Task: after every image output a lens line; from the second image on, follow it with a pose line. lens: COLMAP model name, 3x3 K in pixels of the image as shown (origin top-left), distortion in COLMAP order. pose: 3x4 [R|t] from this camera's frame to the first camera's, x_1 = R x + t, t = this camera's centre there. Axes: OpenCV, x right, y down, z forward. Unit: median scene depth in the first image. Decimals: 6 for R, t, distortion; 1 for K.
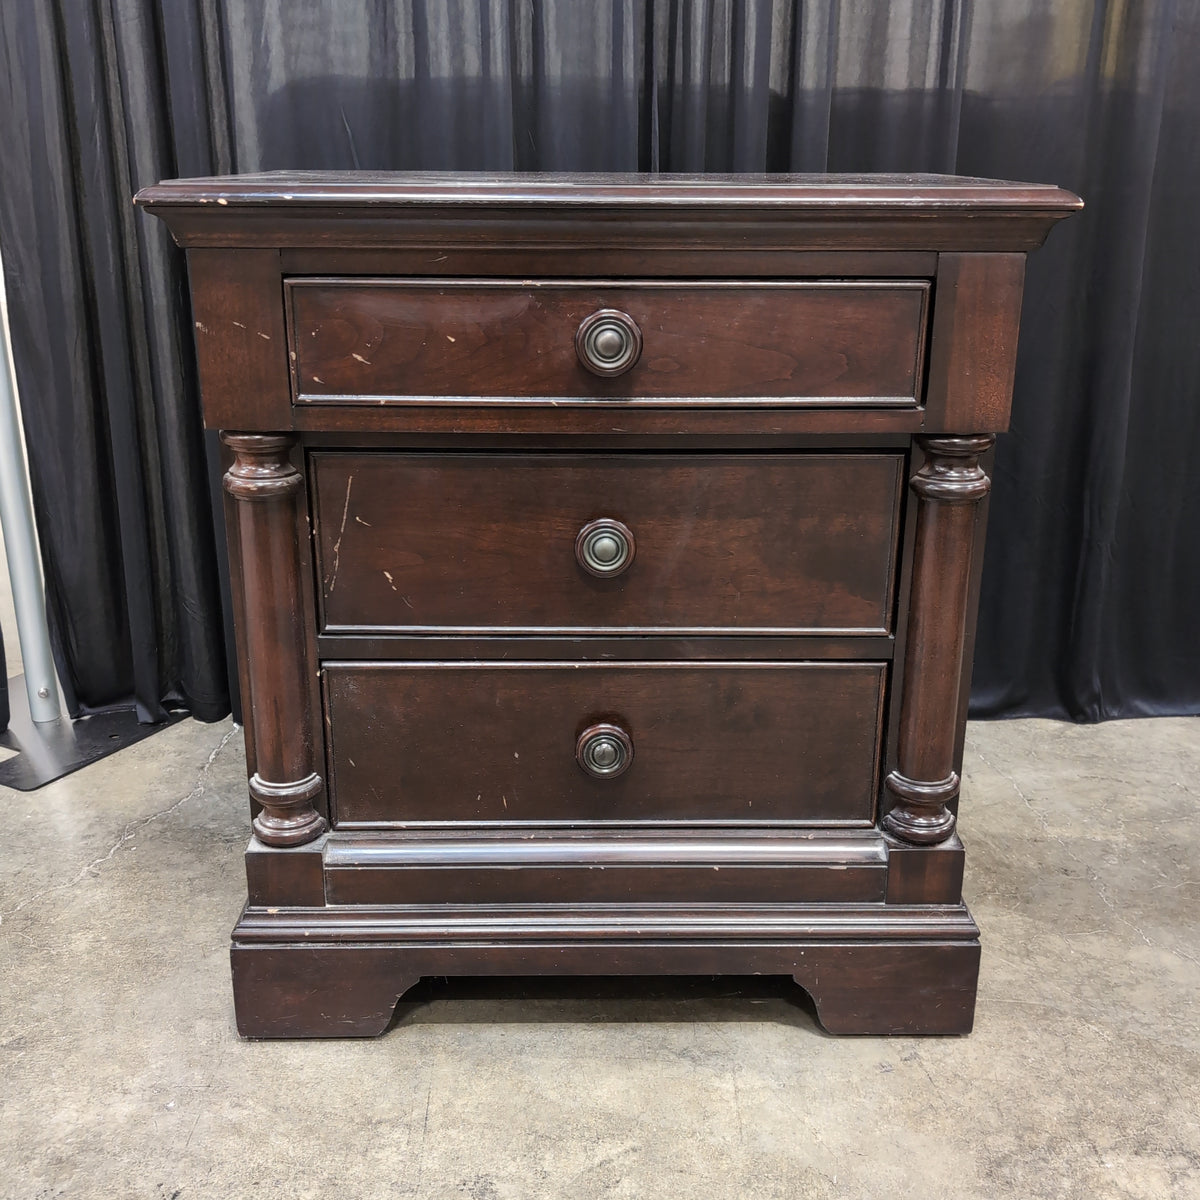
lens RADIAL K [[1350.4, 0, 600.0], [0, 1350.4, 600.0], [0, 0, 1]] dist [-0.004151, 0.018163]
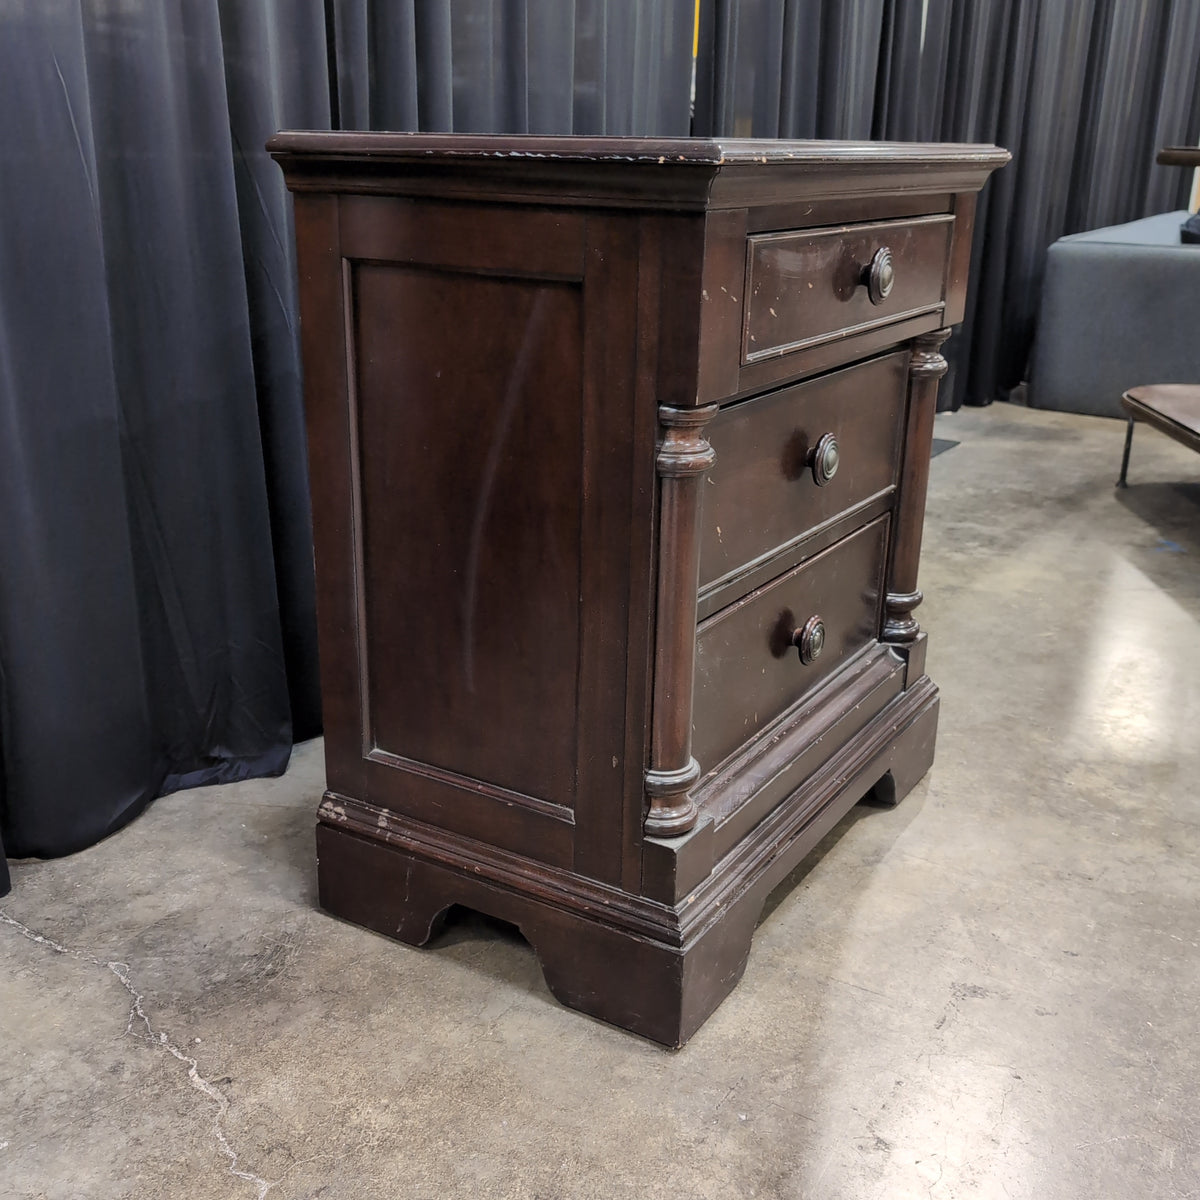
lens RADIAL K [[1350.4, 0, 600.0], [0, 1350.4, 600.0], [0, 0, 1]] dist [-0.004151, 0.018163]
pose [[0.536863, -0.267871, 0.800014, -0.995385], [0.255467, 0.955353, 0.148448, -0.136139], [-0.804061, 0.124681, 0.581326, 0.463171]]
